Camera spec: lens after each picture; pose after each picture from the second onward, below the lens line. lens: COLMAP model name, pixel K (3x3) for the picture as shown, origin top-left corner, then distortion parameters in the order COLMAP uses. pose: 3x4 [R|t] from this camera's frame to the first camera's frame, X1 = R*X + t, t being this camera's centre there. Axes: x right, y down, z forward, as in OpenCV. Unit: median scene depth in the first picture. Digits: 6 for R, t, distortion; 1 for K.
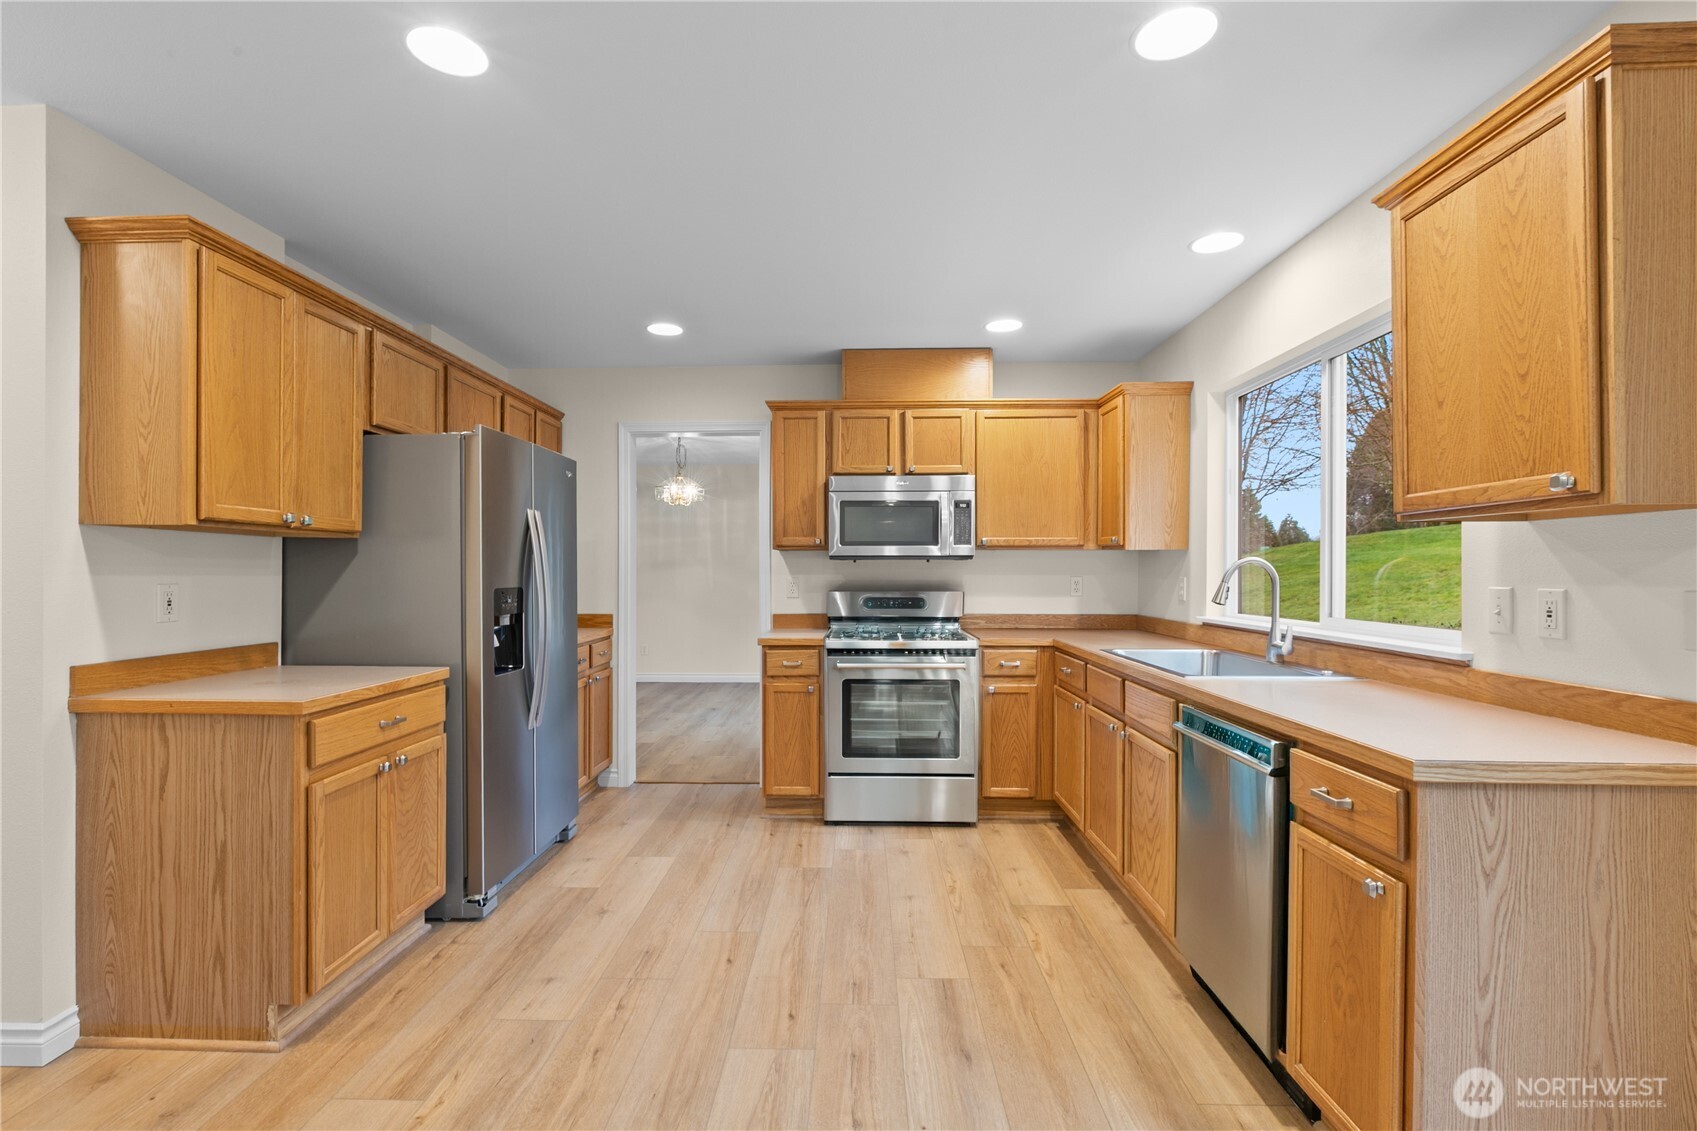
lens RADIAL K [[765.8, 0, 841.9], [0, 765.8, 573.8], [0, 0, 1]] dist [0.003469, 0.000377]
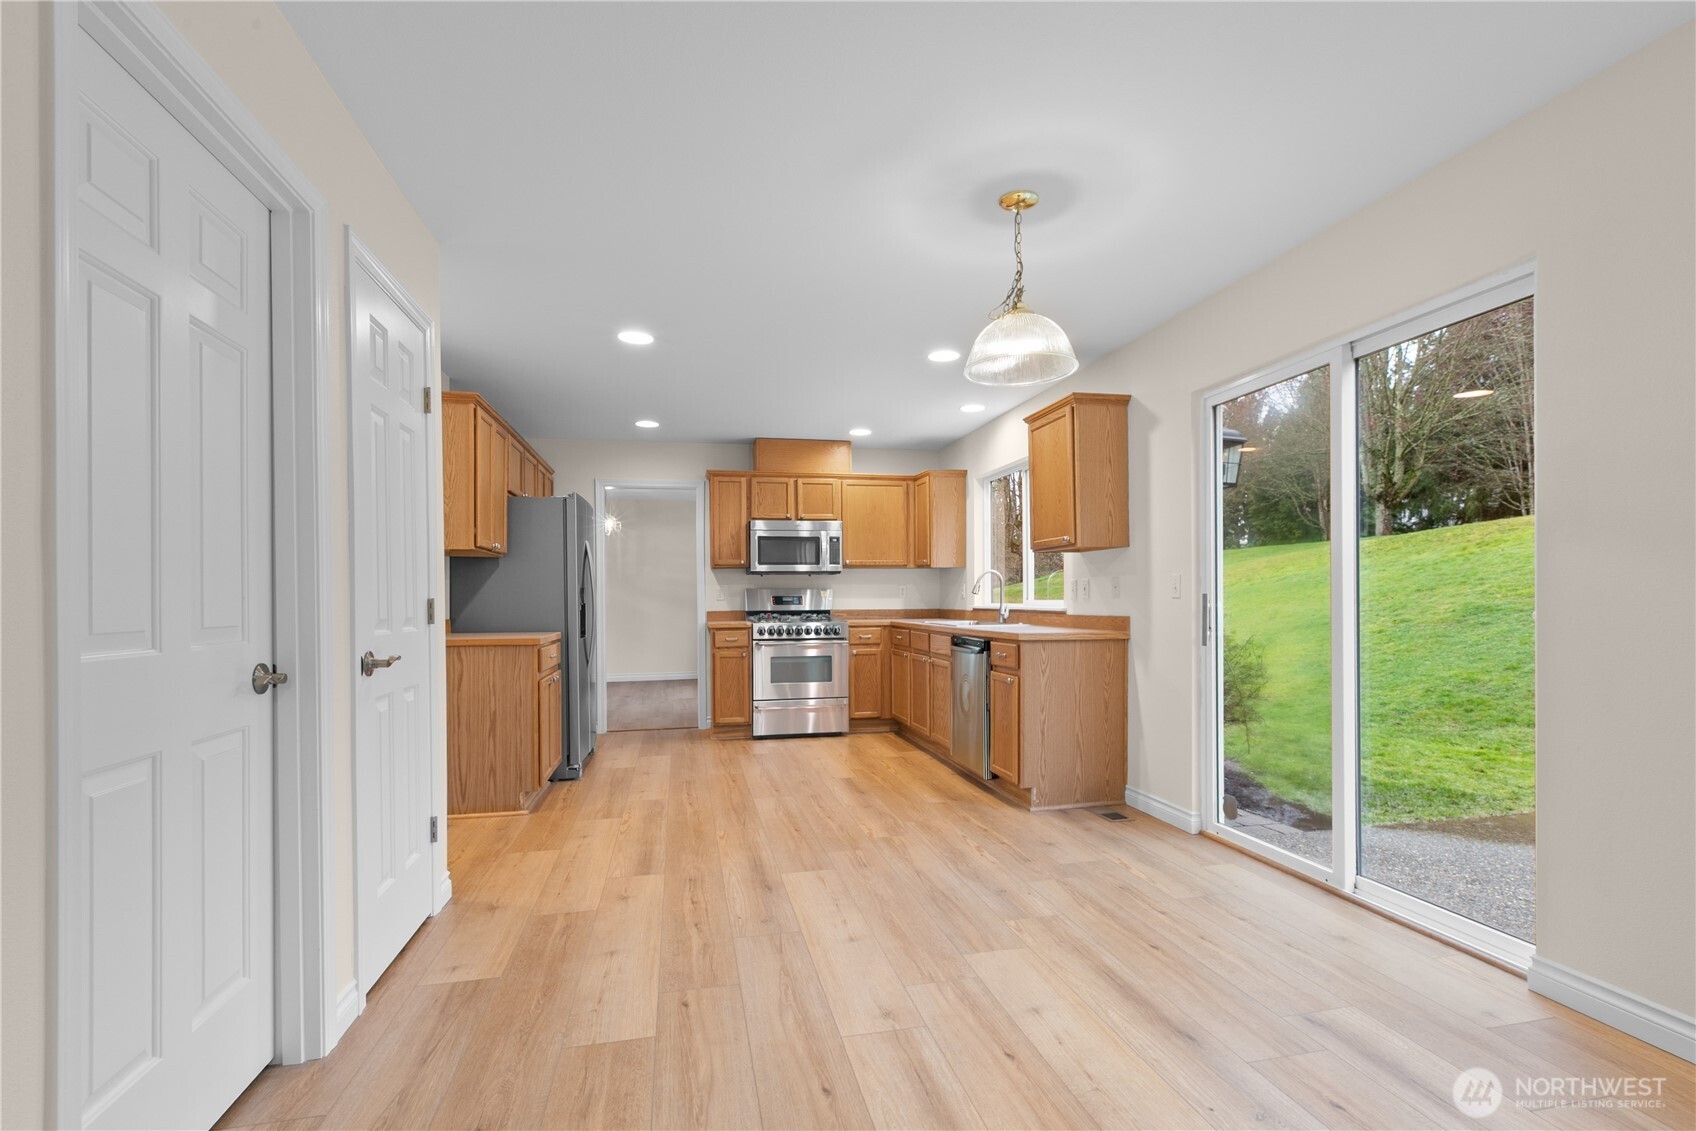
lens RADIAL K [[772.8, 0, 846.7], [0, 772.8, 592.8], [0, 0, 1]] dist [0.000651, -0.000220]
pose [[0.972410, -0.006390, 0.233190, -0.244295], [0.008925, 0.999912, -0.009817, 0.046562], [-0.233107, 0.011627, 0.972382, -0.717948]]
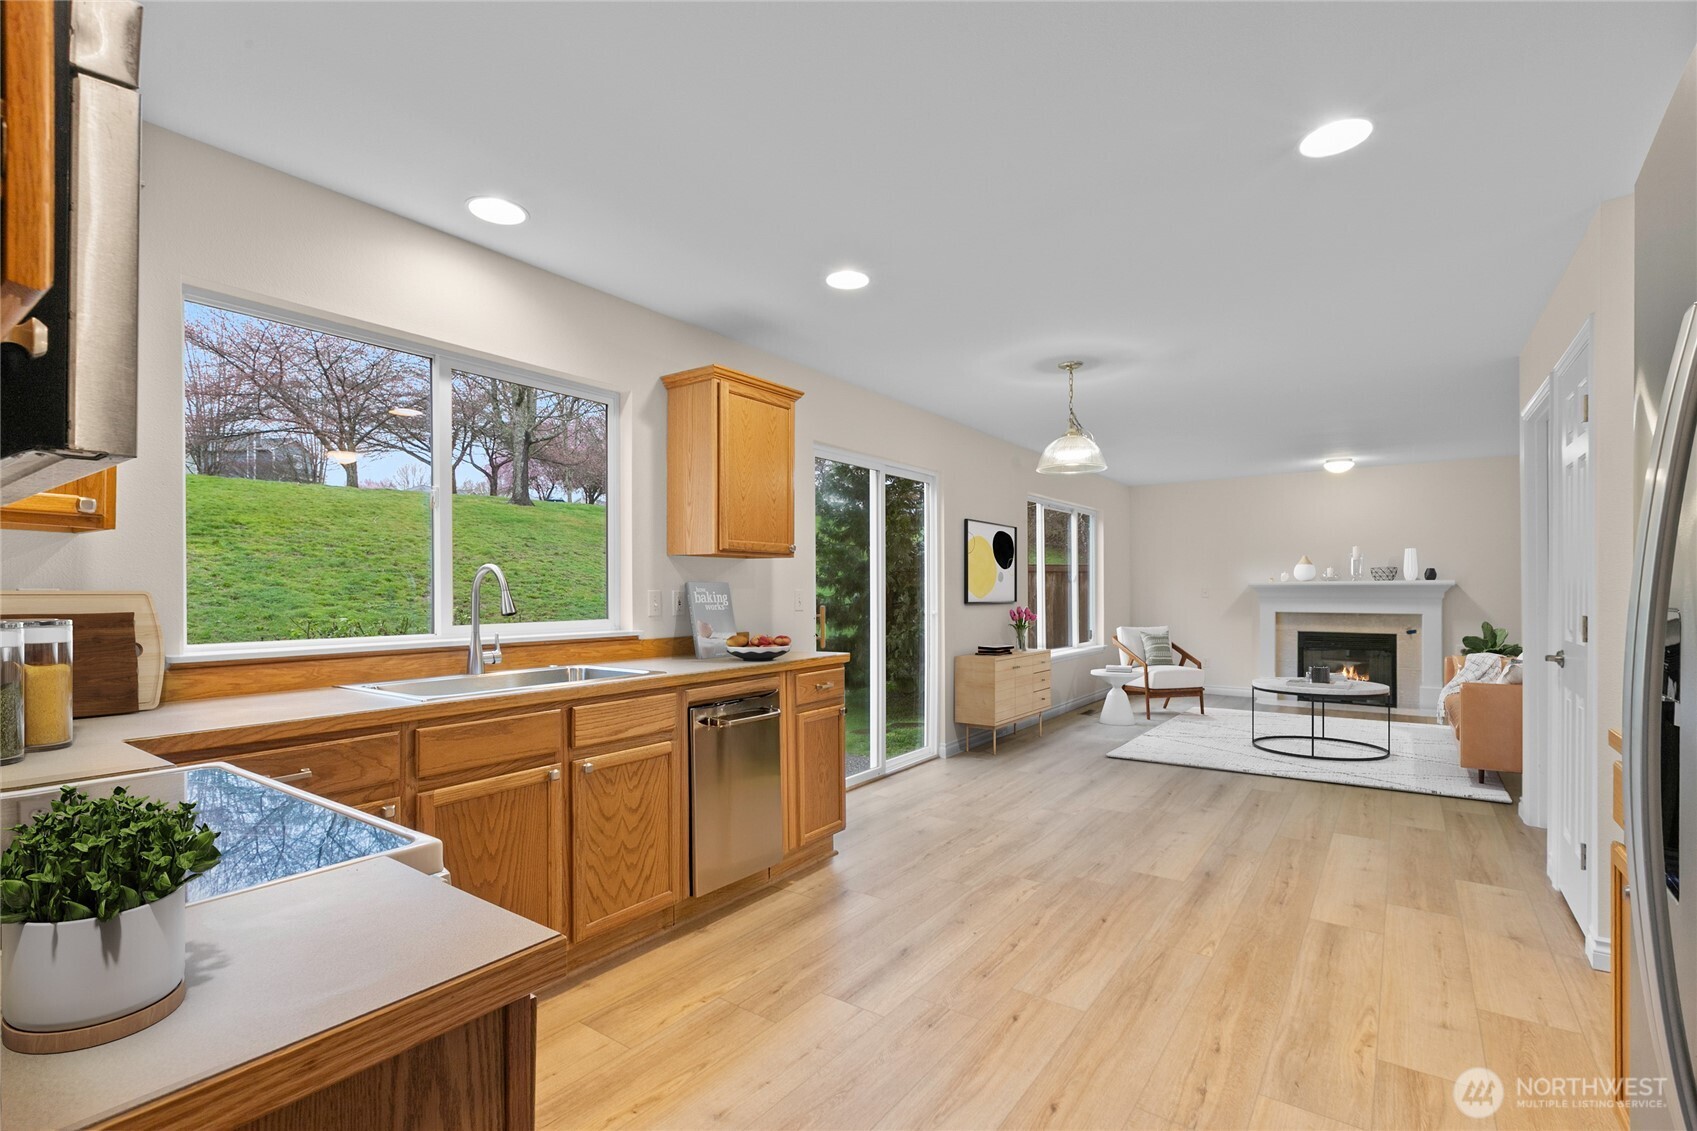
lens RADIAL K [[773.3, 0, 847.2], [0, 773.3, 592.8], [0, 0, 1]] dist [0.000651, -0.000220]
pose [[-0.824231, -0.000569, 0.566254, -0.308141], [0.003928, 0.999970, 0.006722, 0.008052], [-0.566240, 0.007765, -0.824204, 1.316025]]
